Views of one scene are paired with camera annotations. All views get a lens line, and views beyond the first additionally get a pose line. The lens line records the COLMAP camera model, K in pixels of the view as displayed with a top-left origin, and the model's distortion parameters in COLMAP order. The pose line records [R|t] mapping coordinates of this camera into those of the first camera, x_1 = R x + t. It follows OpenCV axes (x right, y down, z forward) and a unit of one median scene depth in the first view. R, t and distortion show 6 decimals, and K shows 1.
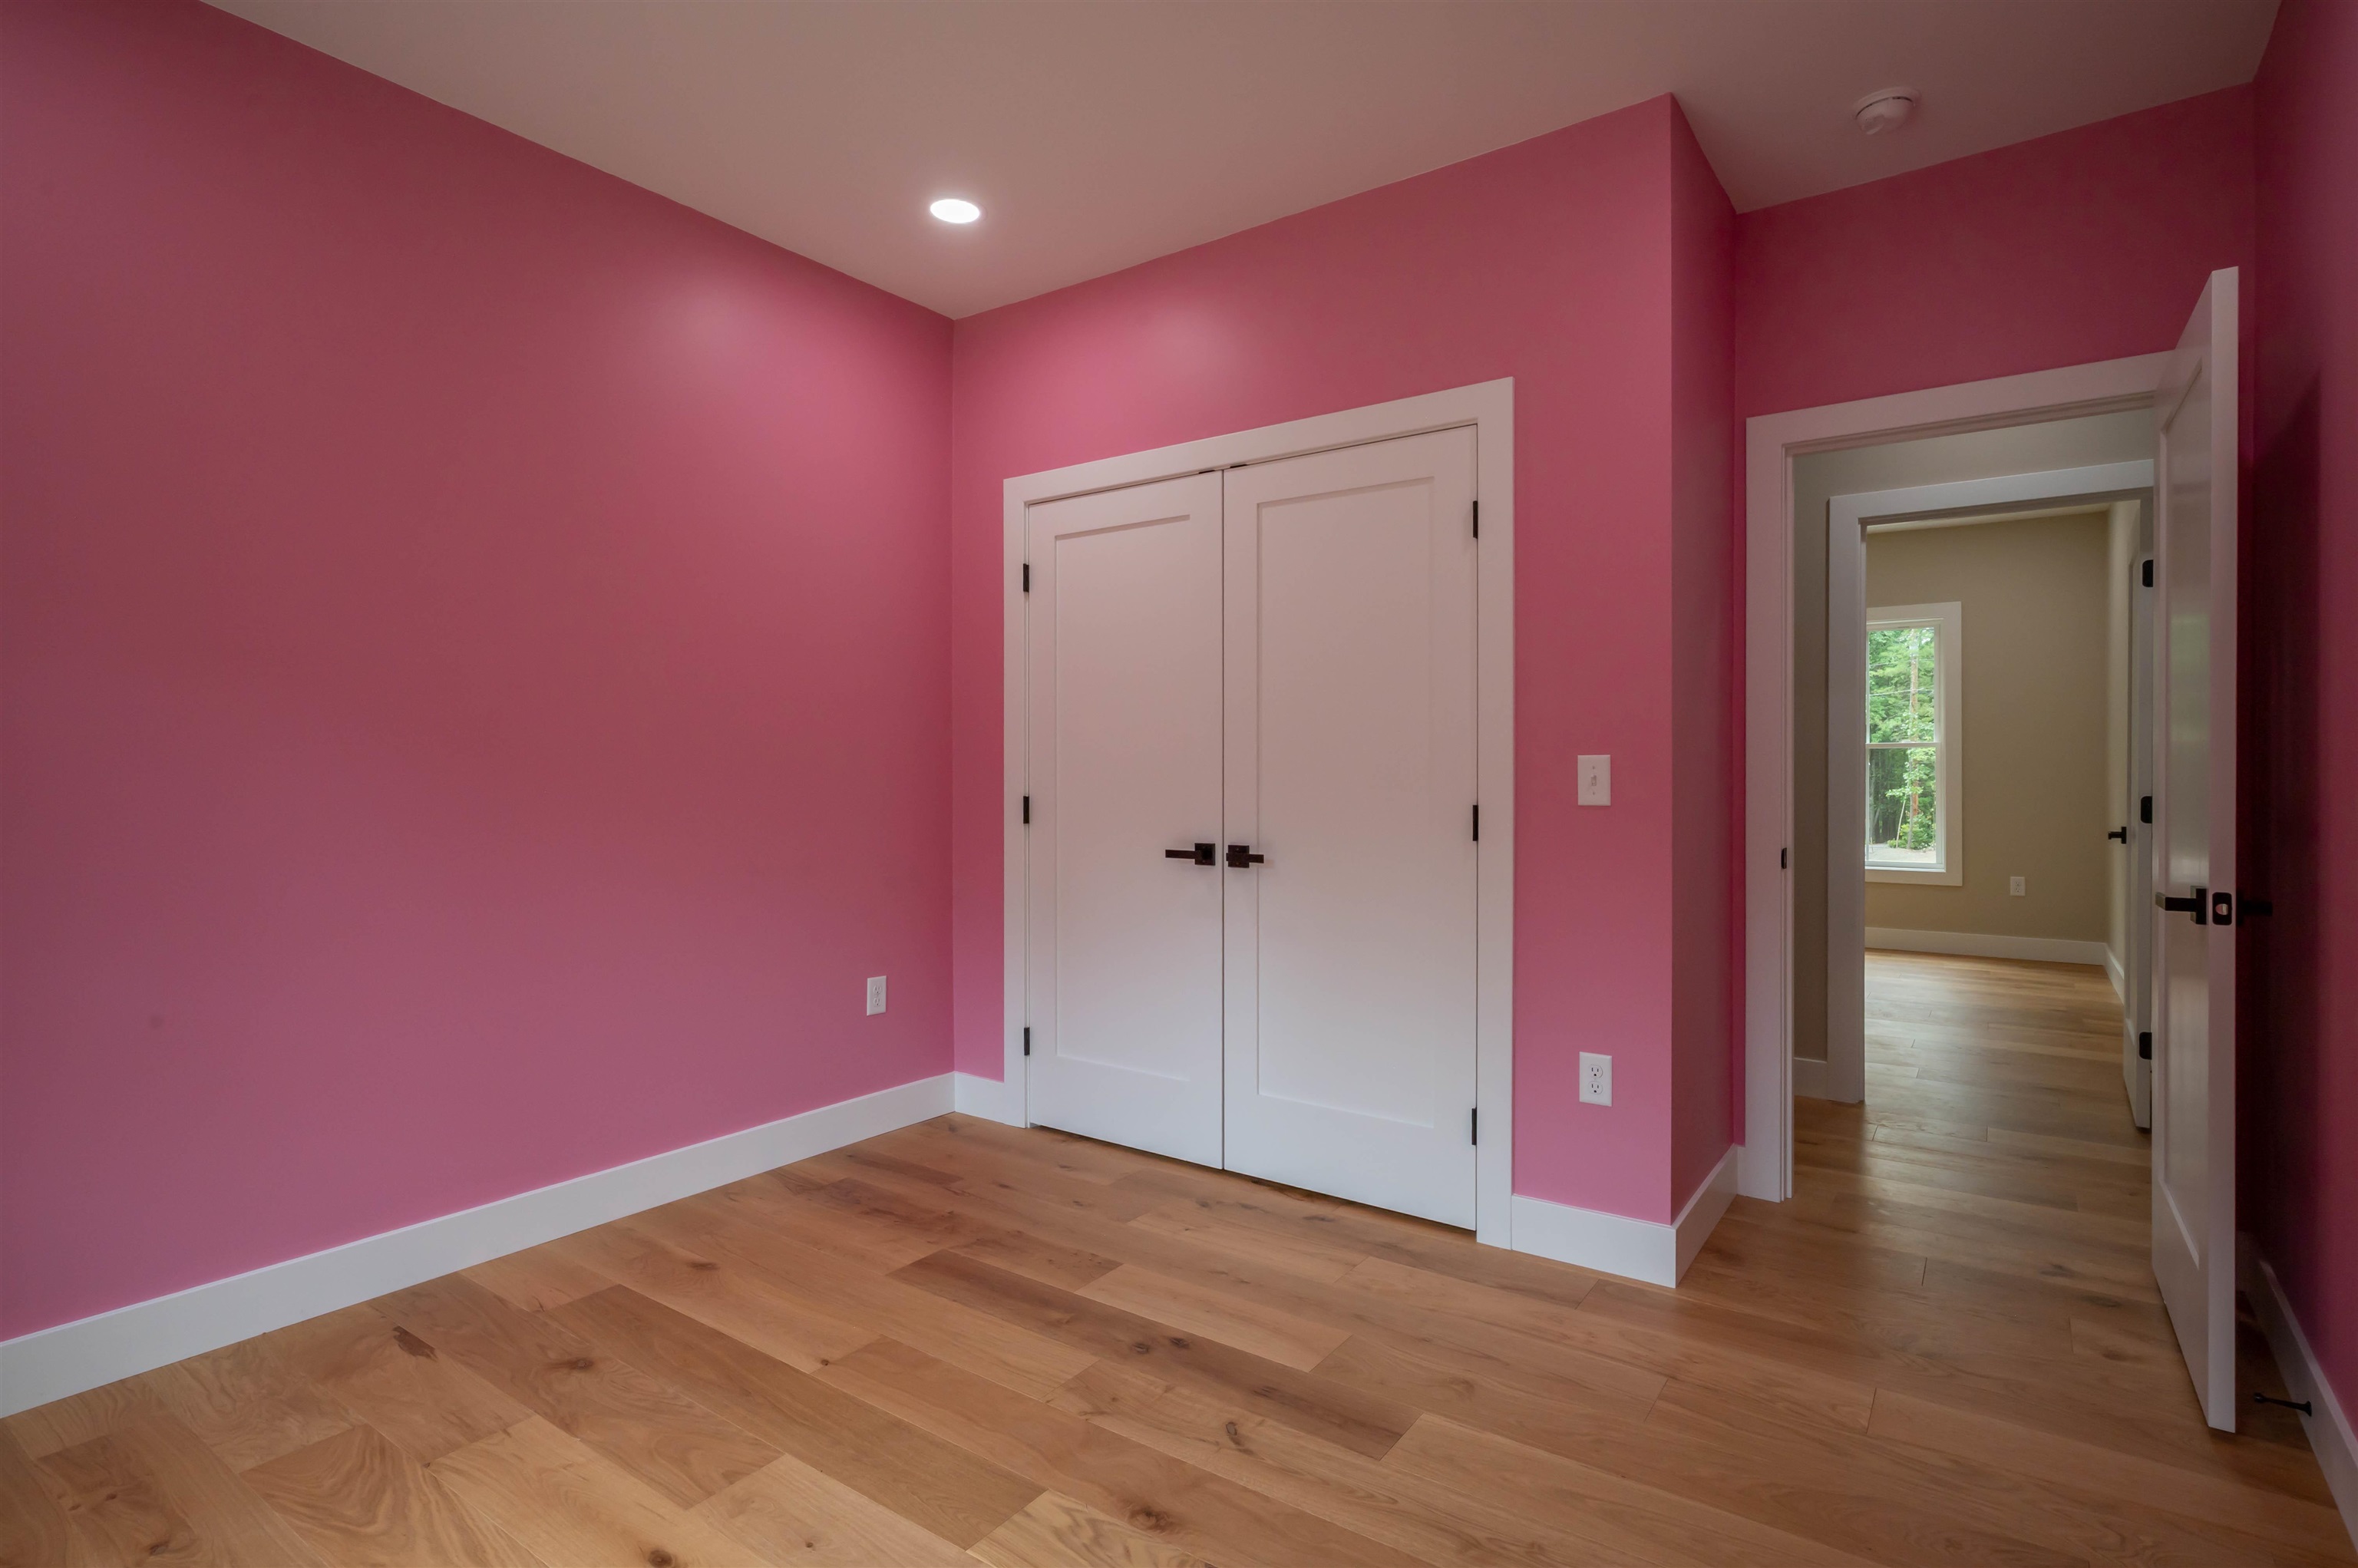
lens RADIAL K [[1190.5, 0, 1124.9], [0, 1190.5, 777.3], [0, 0, 1]] dist [-0.002869, 0.001039]
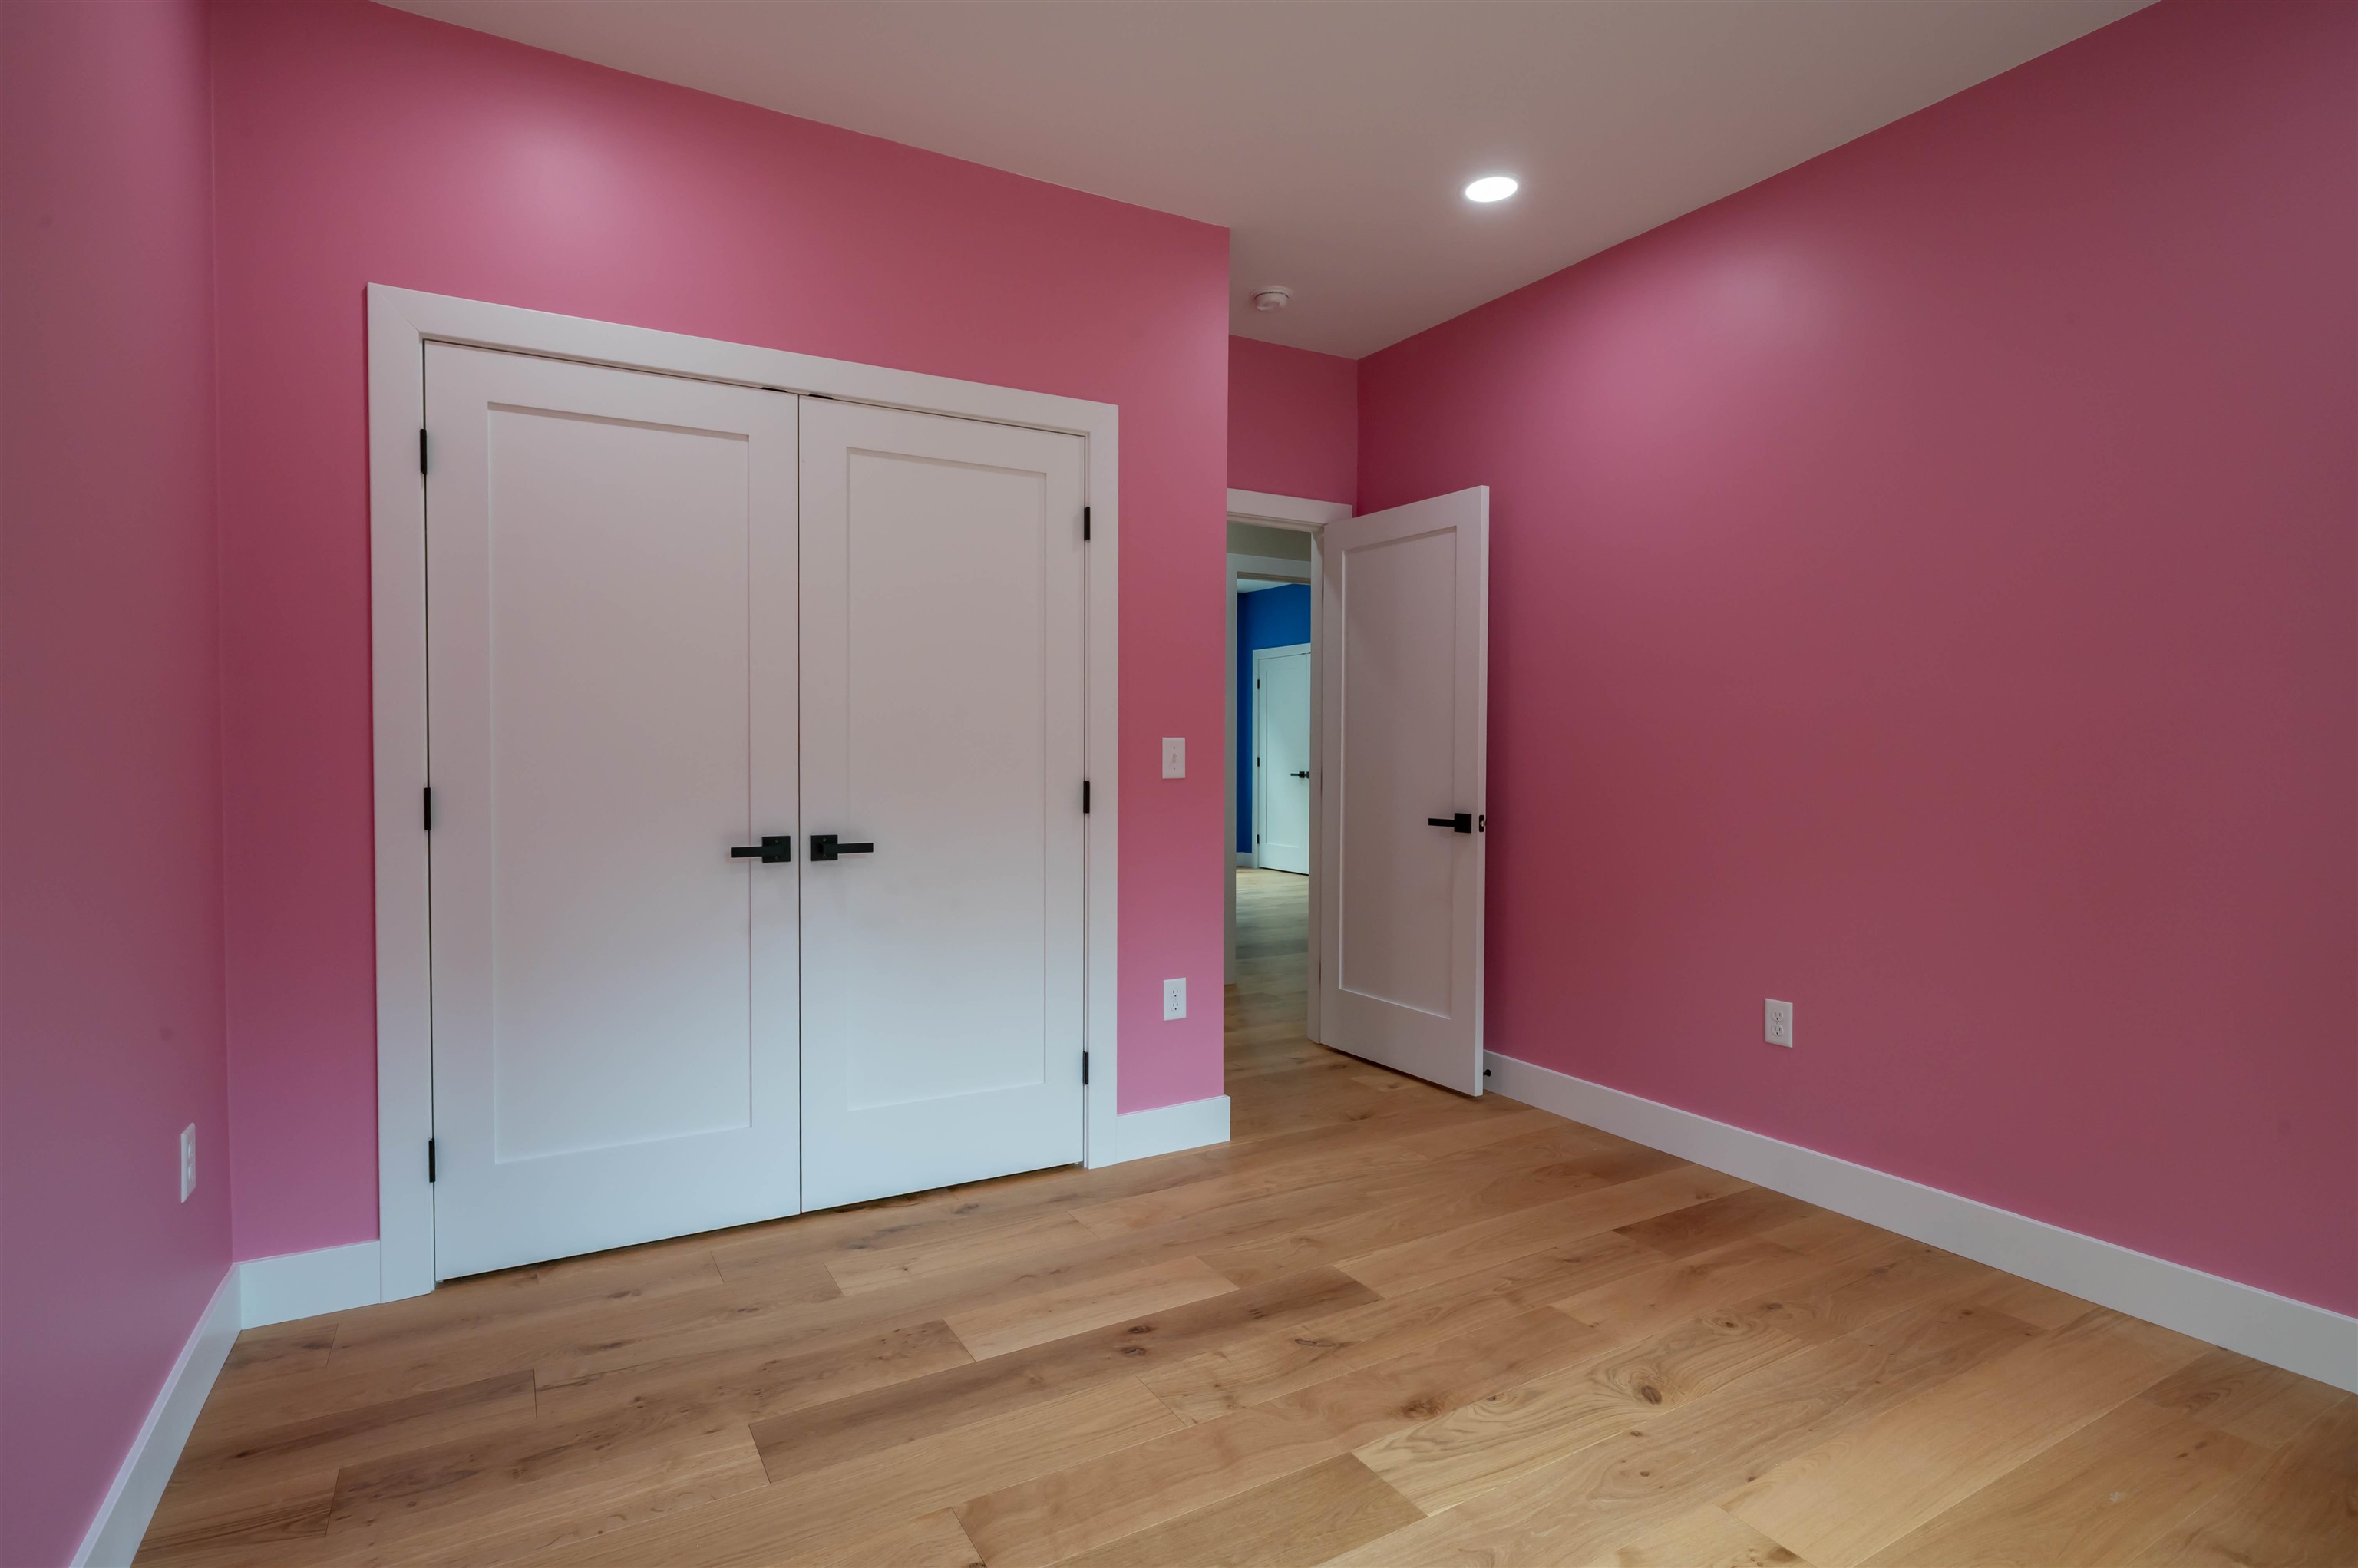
lens RADIAL K [[1173.6, 0, 1179.0], [0, 1173.6, 784.0], [0, 0, 1]] dist [-0.003510, 0.001498]
pose [[0.390852, -0.024528, 0.920127, -0.703123], [0.003788, 0.999679, 0.025039, -0.001013], [-0.920446, -0.006301, 0.390819, 0.506196]]
